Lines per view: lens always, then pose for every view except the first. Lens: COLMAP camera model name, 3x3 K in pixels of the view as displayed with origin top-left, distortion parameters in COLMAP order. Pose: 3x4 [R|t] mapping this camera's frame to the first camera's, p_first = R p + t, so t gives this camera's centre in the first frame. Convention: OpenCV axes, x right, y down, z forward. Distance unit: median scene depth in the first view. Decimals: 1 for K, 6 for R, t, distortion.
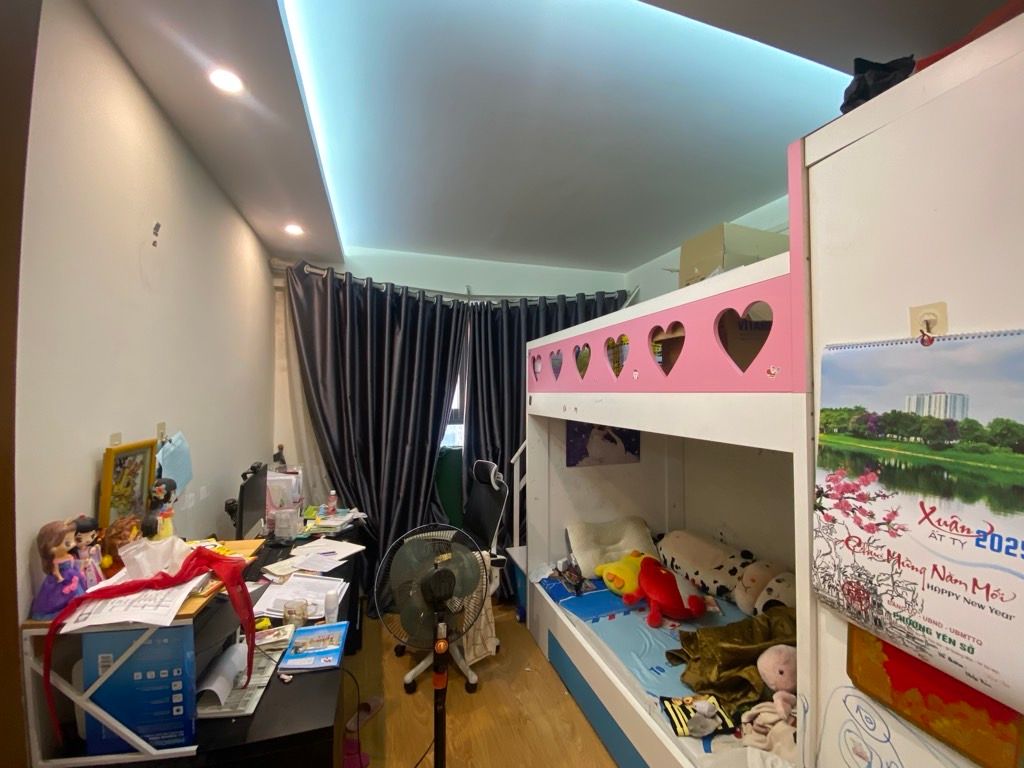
lens RADIAL K [[414.5, 0, 515.0], [0, 414.5, 384.4], [0, 0, 1]] dist [0.023815, -0.023333]
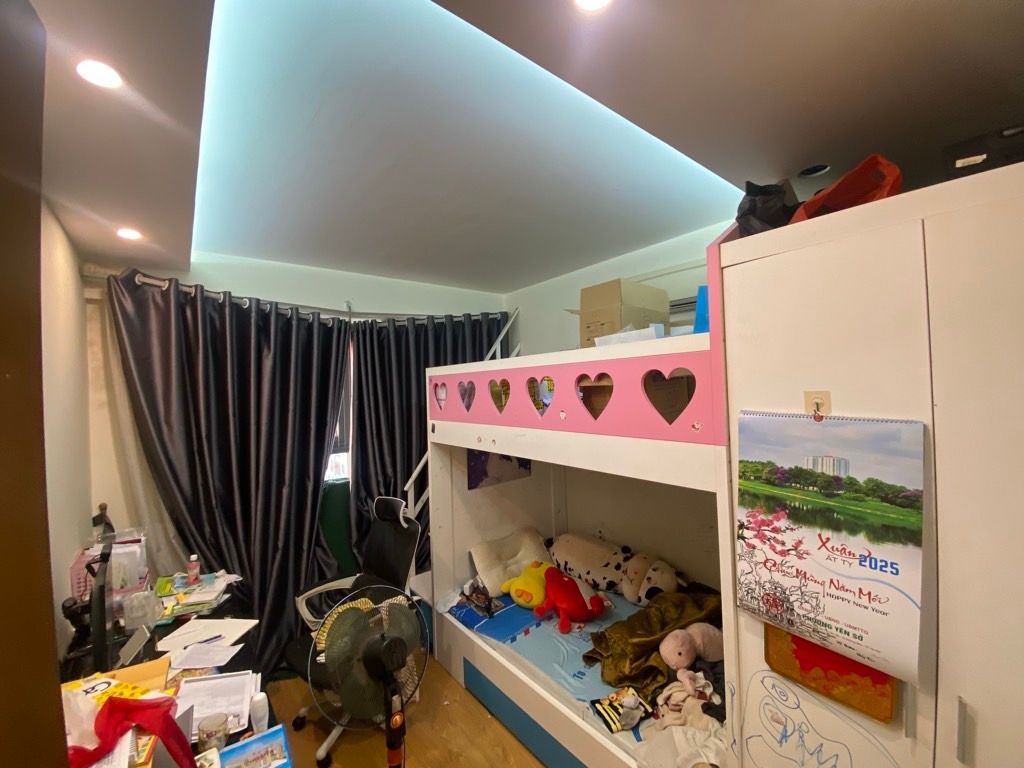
lens RADIAL K [[414.5, 0, 515.0], [0, 414.5, 384.4], [0, 0, 1]] dist [0.023815, -0.023333]
pose [[0.933958, -0.028703, 0.356230, -0.195404], [0.025806, 0.999584, 0.012882, -0.111311], [-0.356451, -0.002839, 0.934310, 0.021098]]
